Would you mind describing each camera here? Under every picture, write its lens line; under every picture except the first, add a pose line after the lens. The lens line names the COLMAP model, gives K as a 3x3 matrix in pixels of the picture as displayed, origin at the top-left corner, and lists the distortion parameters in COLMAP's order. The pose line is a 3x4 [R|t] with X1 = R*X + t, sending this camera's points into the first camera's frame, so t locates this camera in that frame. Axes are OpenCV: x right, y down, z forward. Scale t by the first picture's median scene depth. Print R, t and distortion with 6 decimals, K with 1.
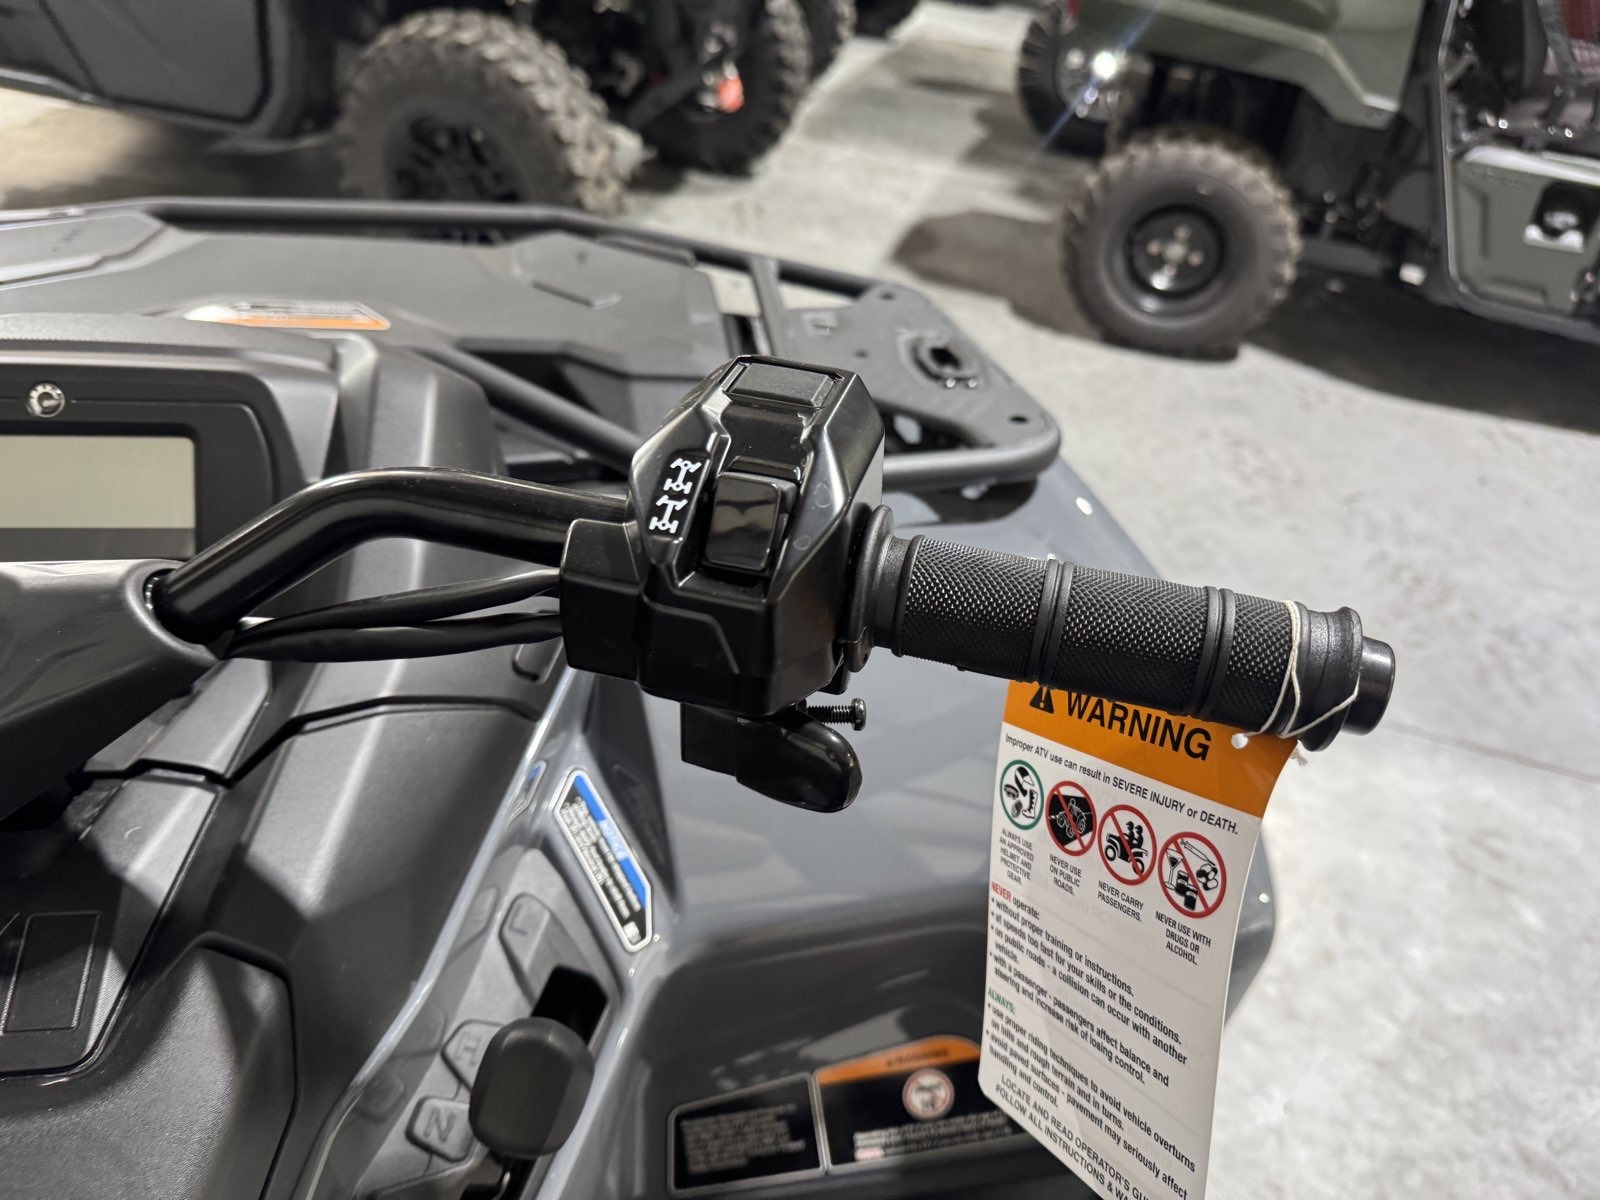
lens RADIAL K [[1169.3, 0, 817.6], [0, 1169.3, 601.5], [0, 0, 1]] dist [-0.006155, -0.011676]
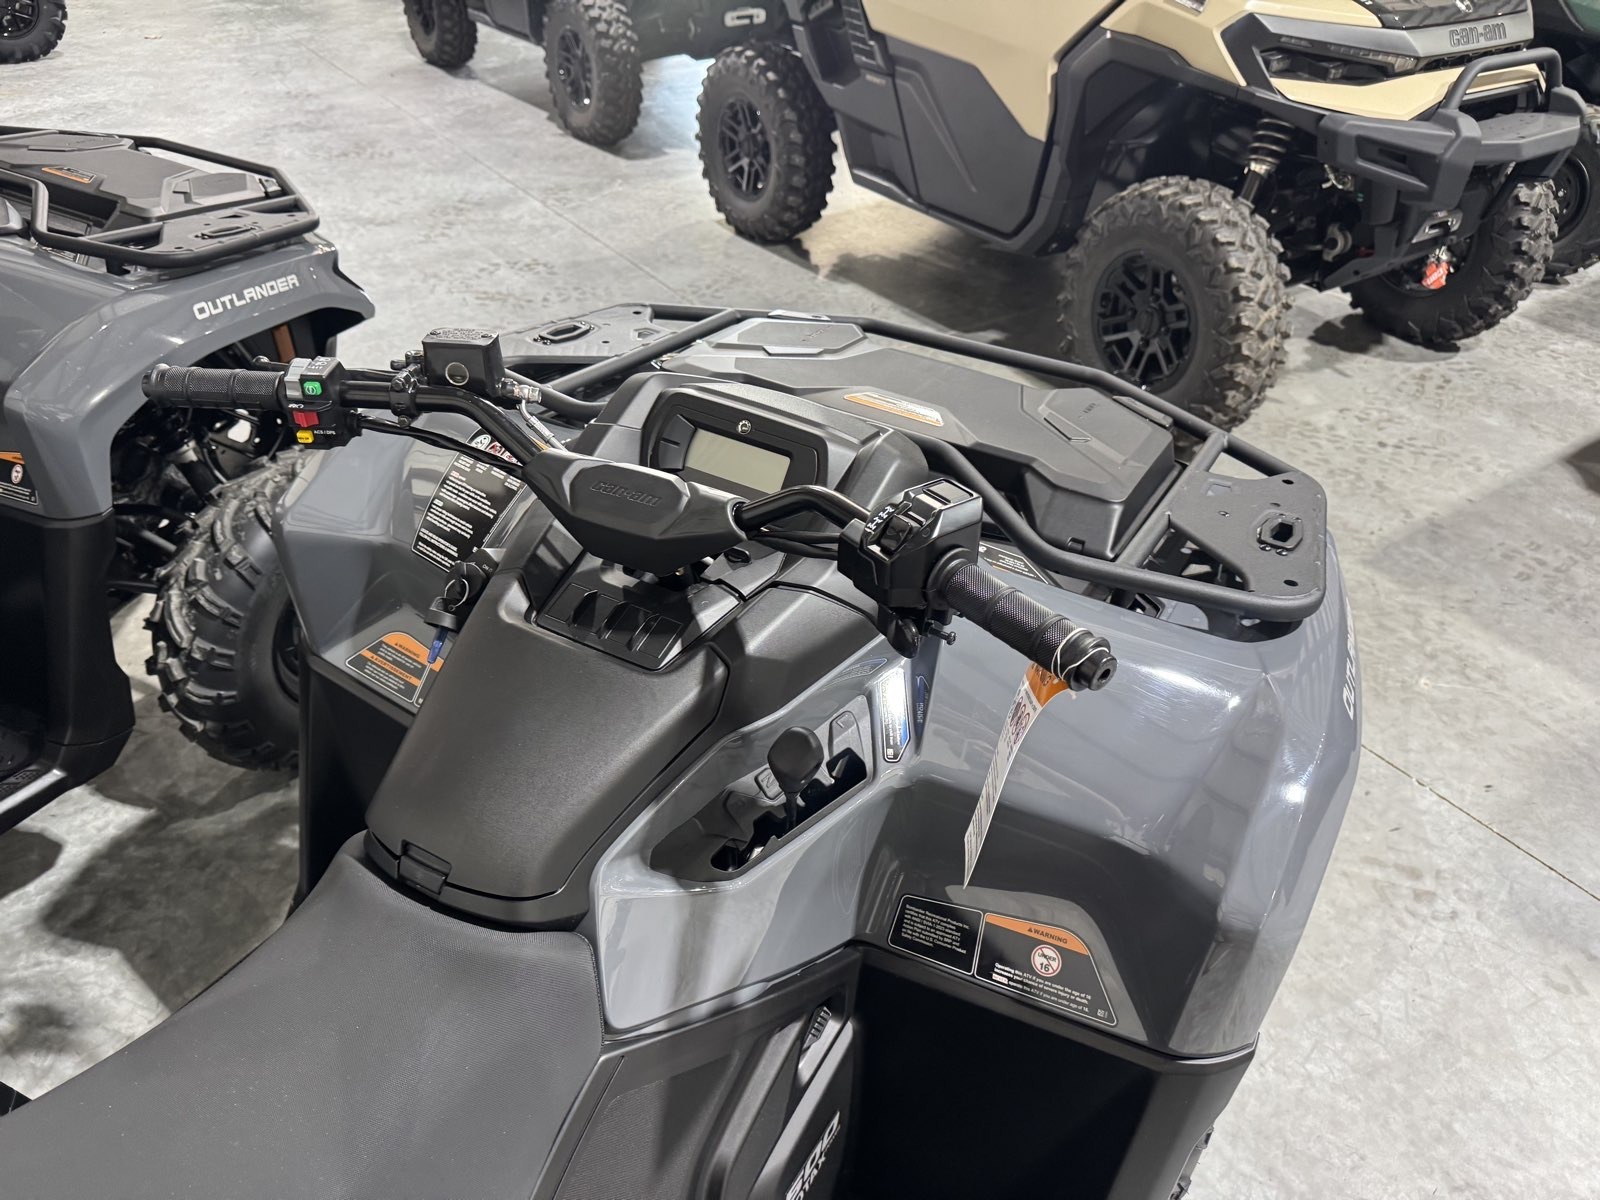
lens RADIAL K [[1143.7, 0, 807.1], [0, 1143.7, 606.7], [0, 0, 1]] dist [0.004415, -0.006557]
pose [[0.797318, 0.309332, -0.518265, 0.118585], [-0.343407, 0.938644, 0.031931, 0.007776], [0.496343, 0.152517, 0.854624, -0.135416]]
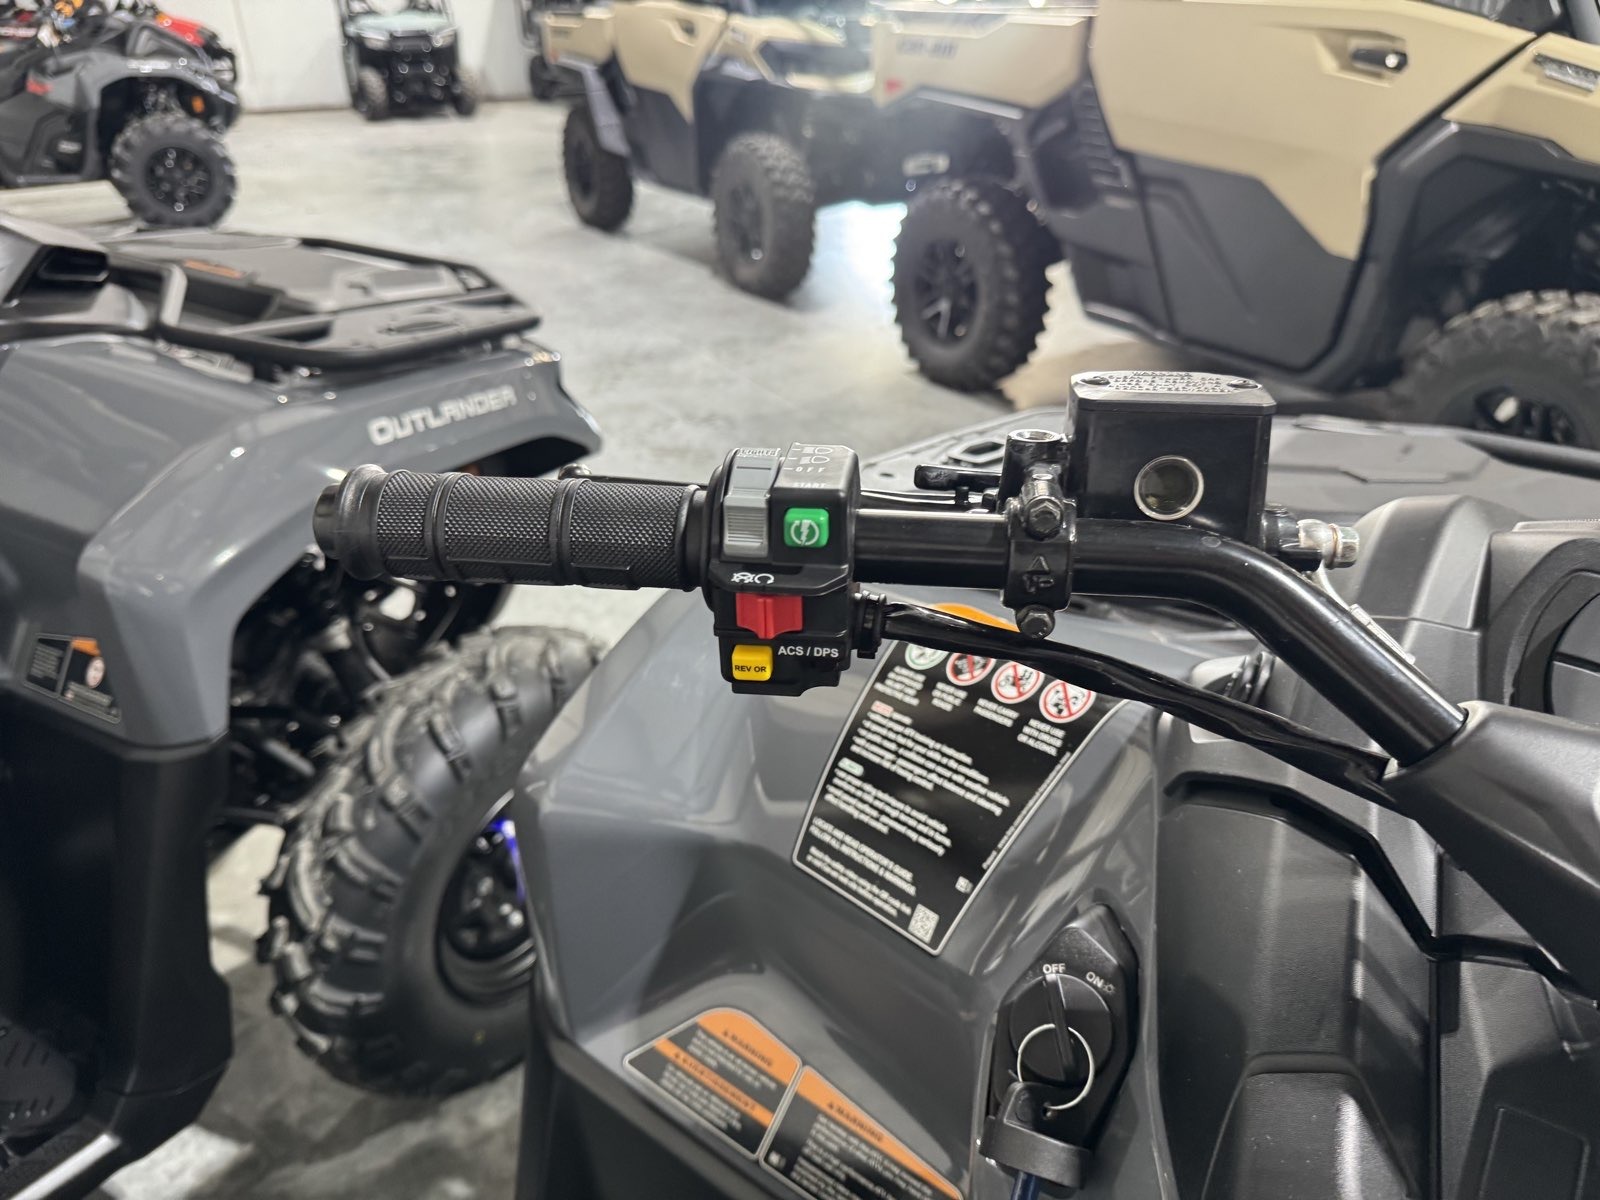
lens RADIAL K [[1169.3, 0, 817.6], [0, 1169.3, 601.5], [0, 0, 1]] dist [-0.006155, -0.011676]
pose [[0.746331, 0.233208, -0.623381, -0.117294], [-0.356433, 0.931023, -0.078436, 0.023756], [0.562090, 0.280733, 0.777974, -0.016107]]
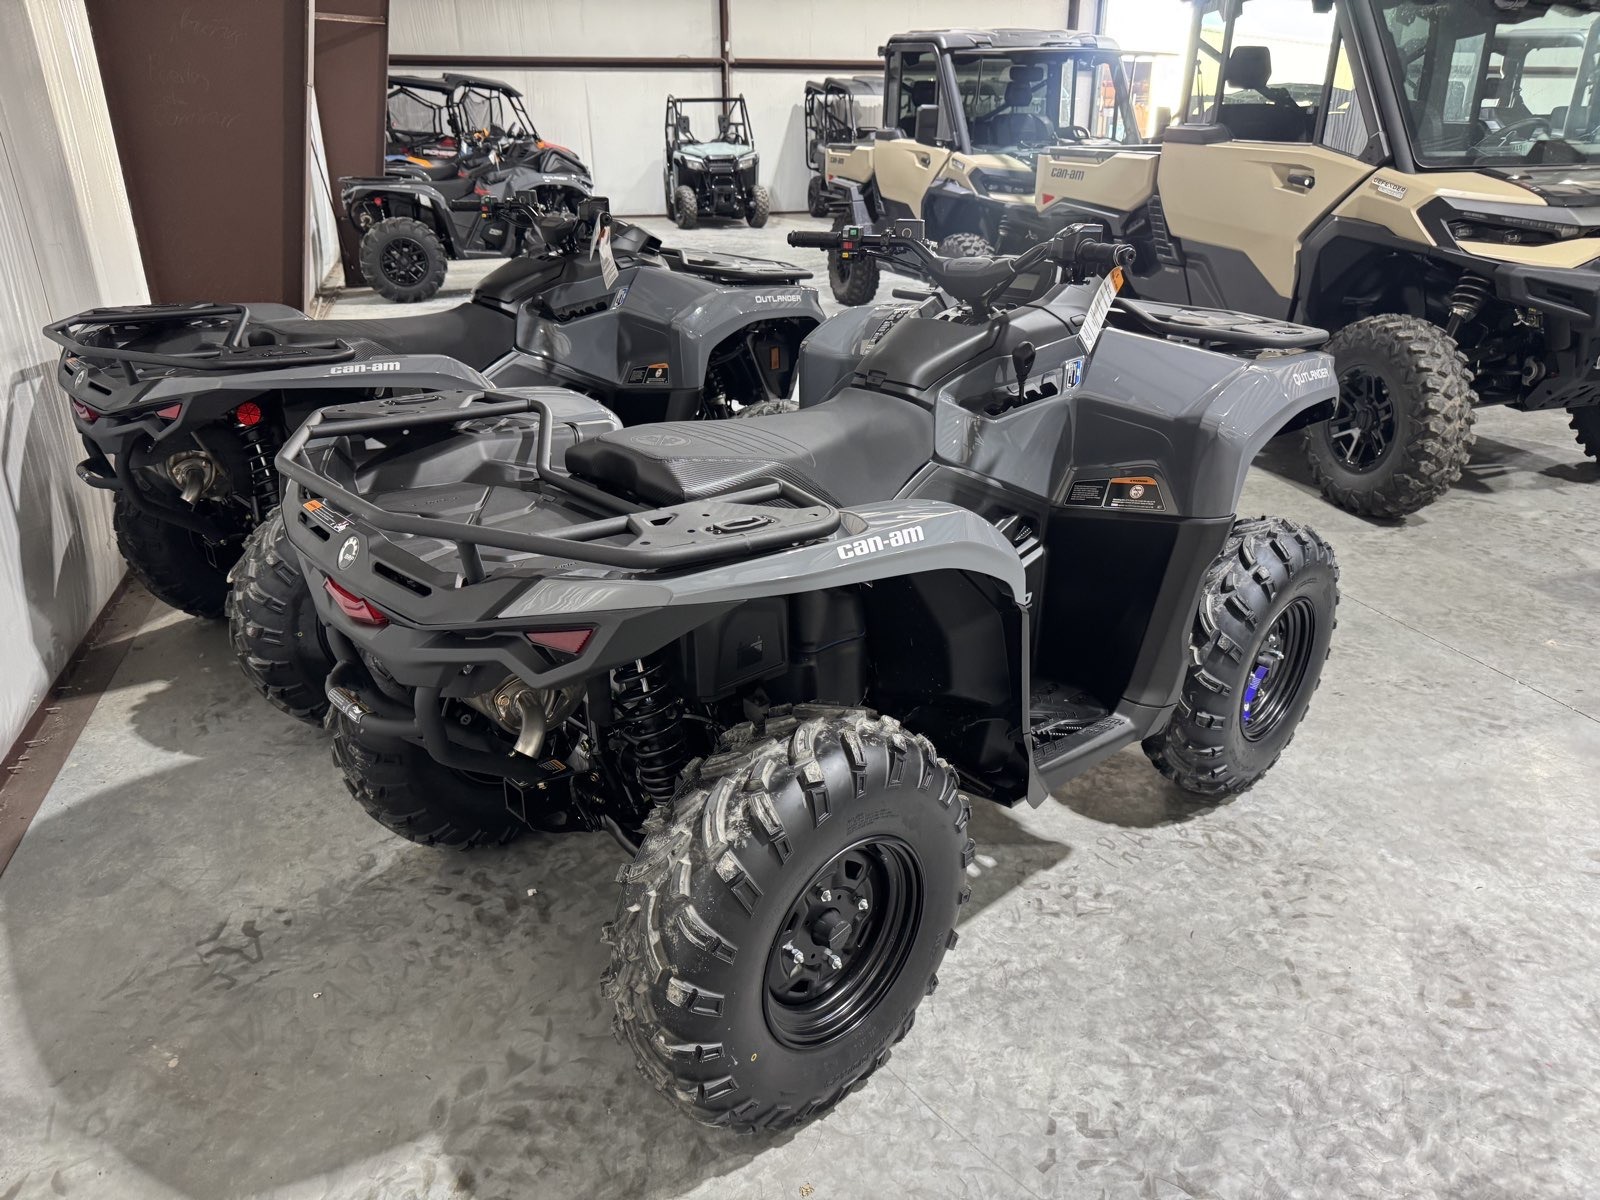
lens RADIAL K [[1124.0, 0, 807.7], [0, 1124.0, 599.6], [0, 0, 1]] dist [0.028925, -0.032470]
pose [[0.582638, 0.240371, -0.776373, 0.515335], [-0.459384, 0.885426, -0.070616, 0.328246], [0.670447, 0.397797, 0.626305, -0.372696]]
